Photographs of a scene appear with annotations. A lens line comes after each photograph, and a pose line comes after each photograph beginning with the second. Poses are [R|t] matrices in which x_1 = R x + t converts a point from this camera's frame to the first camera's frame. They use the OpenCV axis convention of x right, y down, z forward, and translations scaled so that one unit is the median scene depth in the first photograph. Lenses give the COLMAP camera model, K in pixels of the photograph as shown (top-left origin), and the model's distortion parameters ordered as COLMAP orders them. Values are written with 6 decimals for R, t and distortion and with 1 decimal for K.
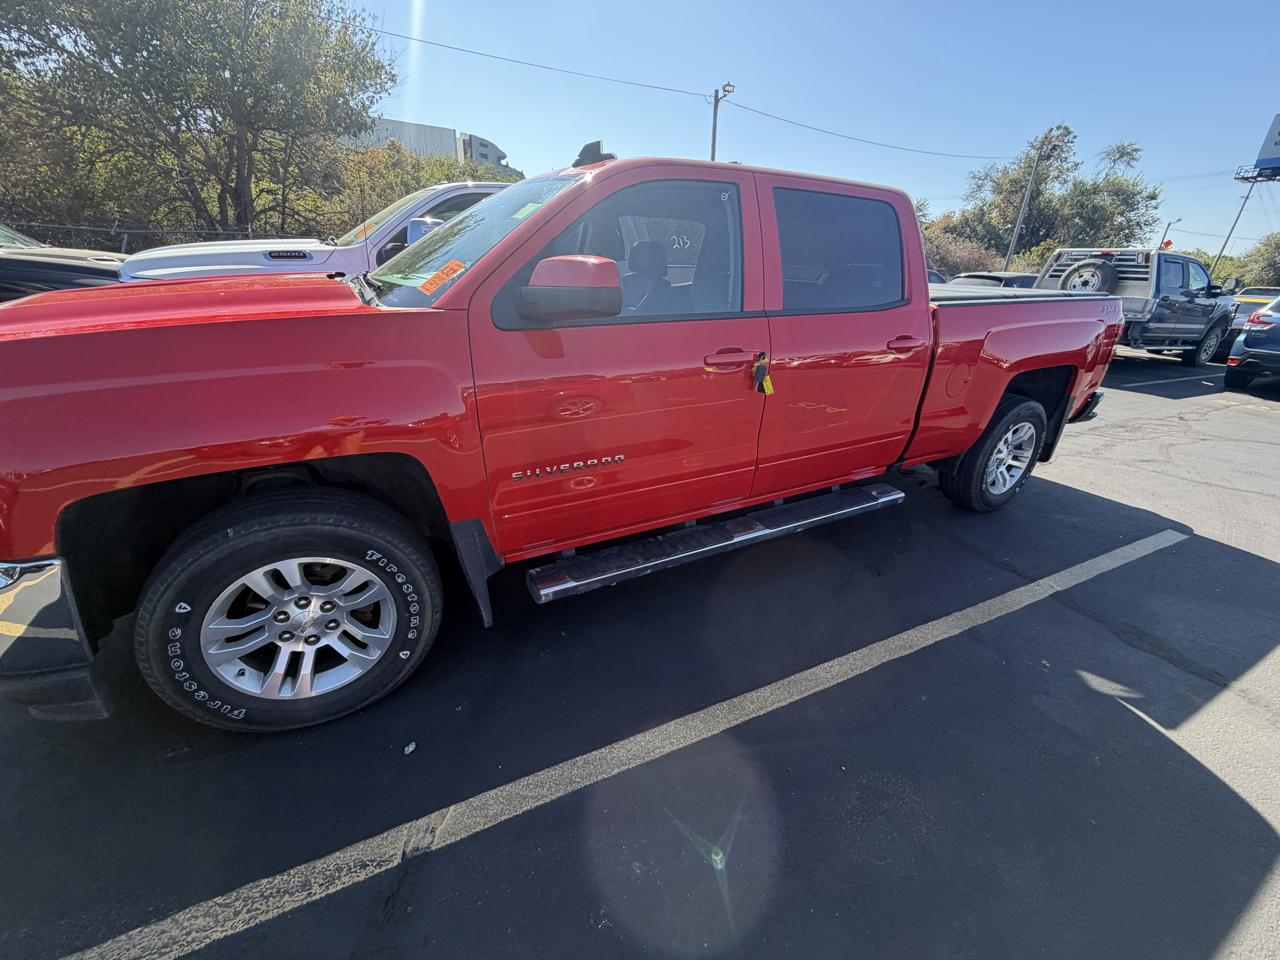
lens RADIAL K [[504.3, 0, 633.8], [0, 504.3, 473.1], [0, 0, 1]] dist [-0.000594, 0.000236]
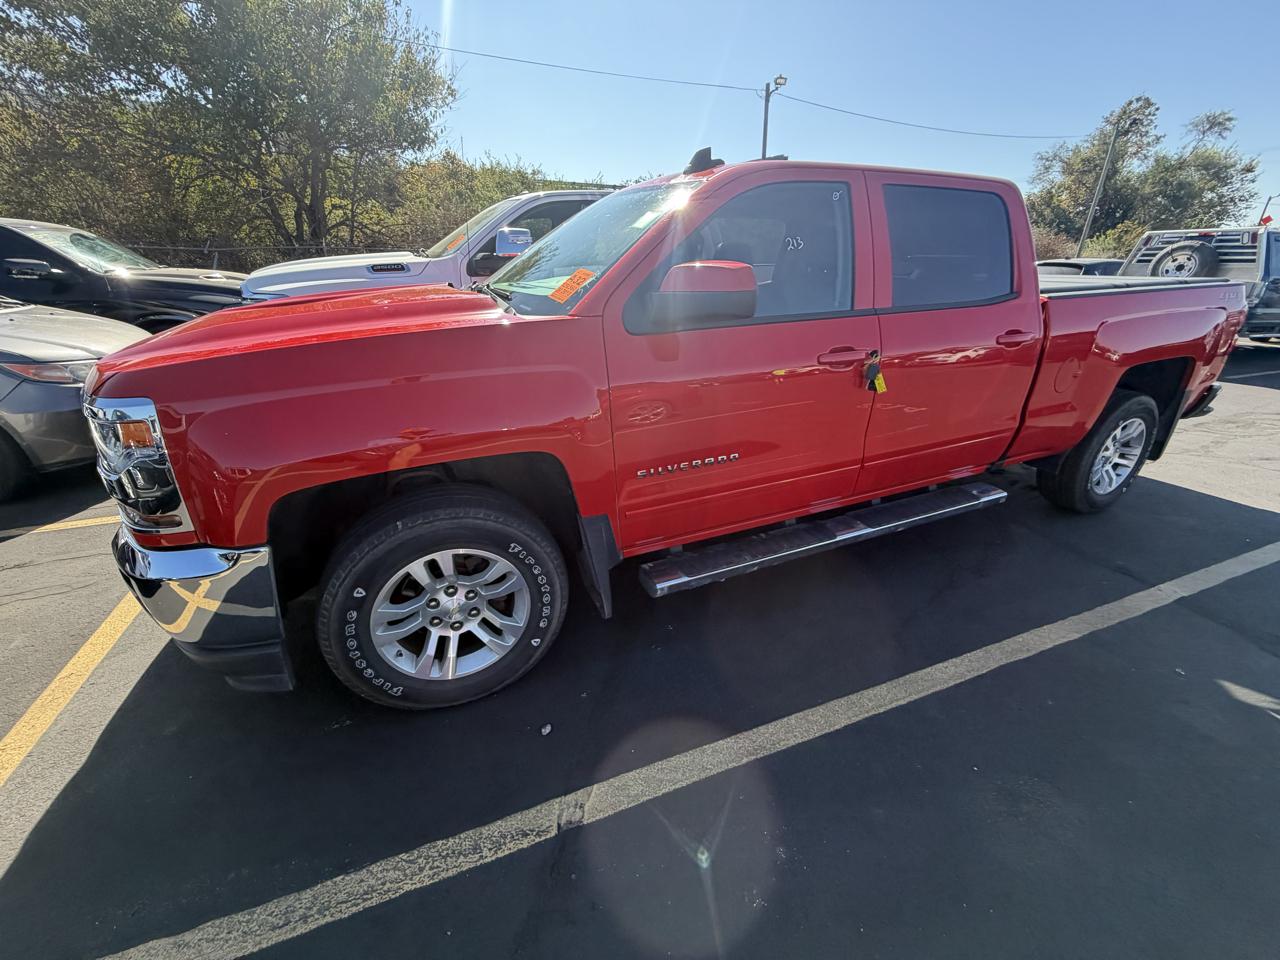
lens RADIAL K [[504.3, 0, 635.0], [0, 504.3, 474.1], [0, 0, 1]] dist [-0.000594, 0.000236]
pose [[0.996508, 0.000123, -0.083503, -0.127025], [0.000042, 0.999998, 0.001968, 0.003144], [0.083503, -0.001965, 0.996506, -0.032840]]
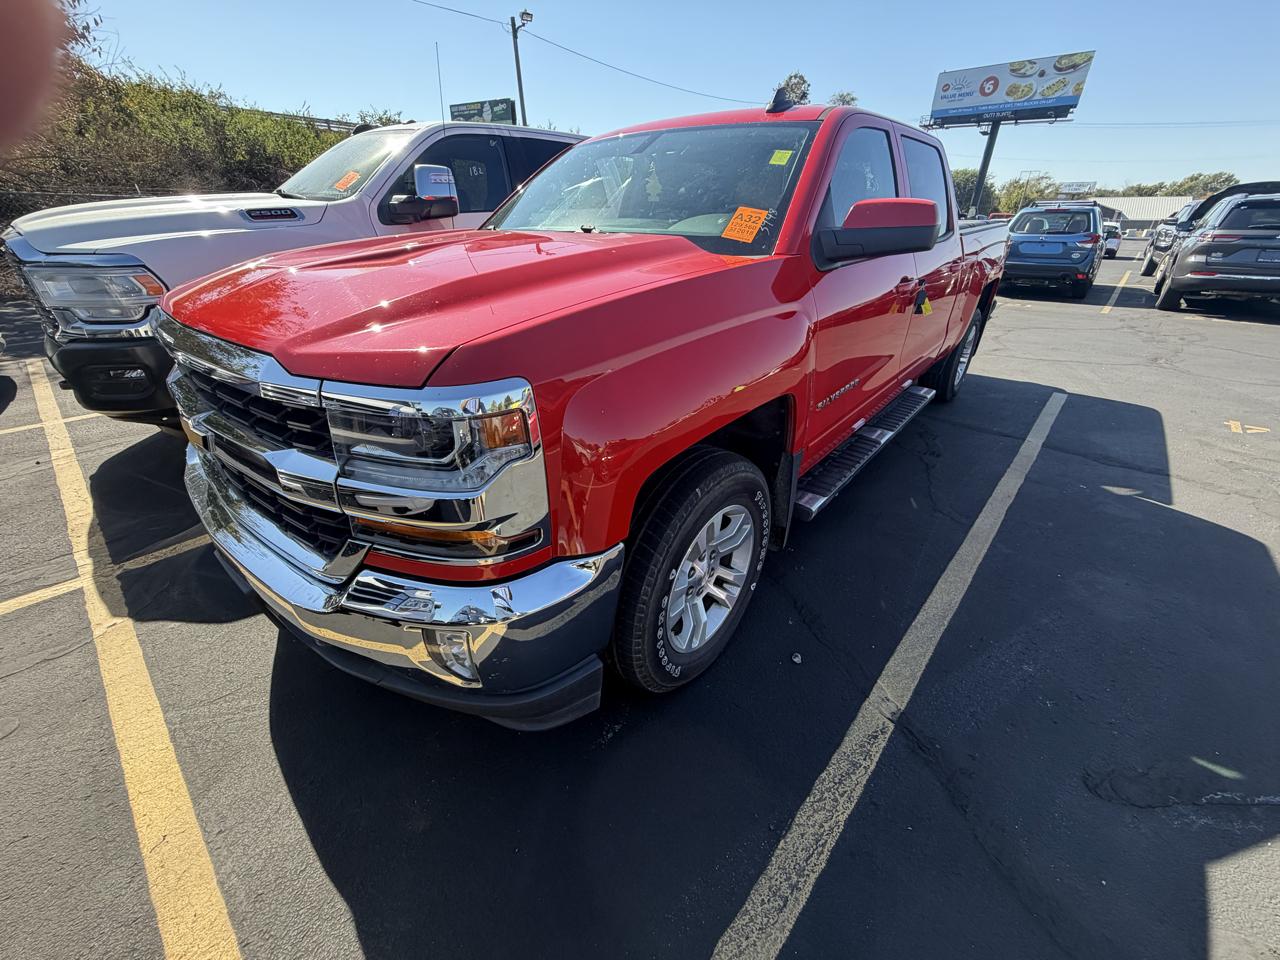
lens RADIAL K [[504.3, 0, 636.1], [0, 504.3, 473.2], [0, 0, 1]] dist [-0.000594, 0.000236]
pose [[0.931444, -0.195510, 0.306901, -0.785023], [0.168636, 0.979290, 0.112044, -0.034092], [-0.322450, -0.052608, 0.945123, 0.055346]]
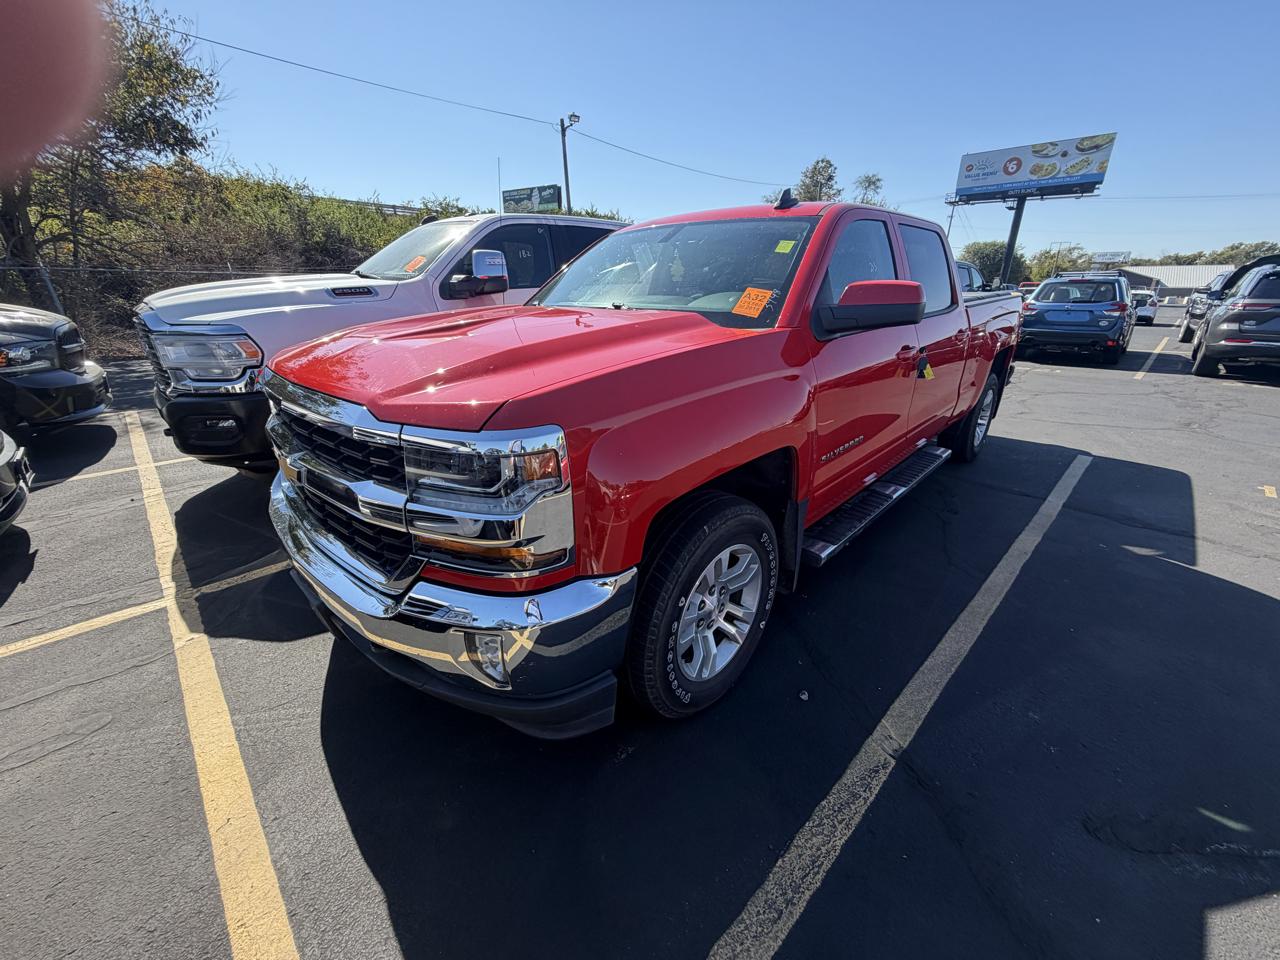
lens RADIAL K [[504.3, 0, 636.0], [0, 504.3, 472.1], [0, 0, 1]] dist [-0.000594, 0.000236]
pose [[0.952566, -0.140724, 0.269843, -0.800436], [0.149995, 0.988589, -0.013940, -0.011228], [-0.264802, 0.053754, 0.962803, -0.046145]]
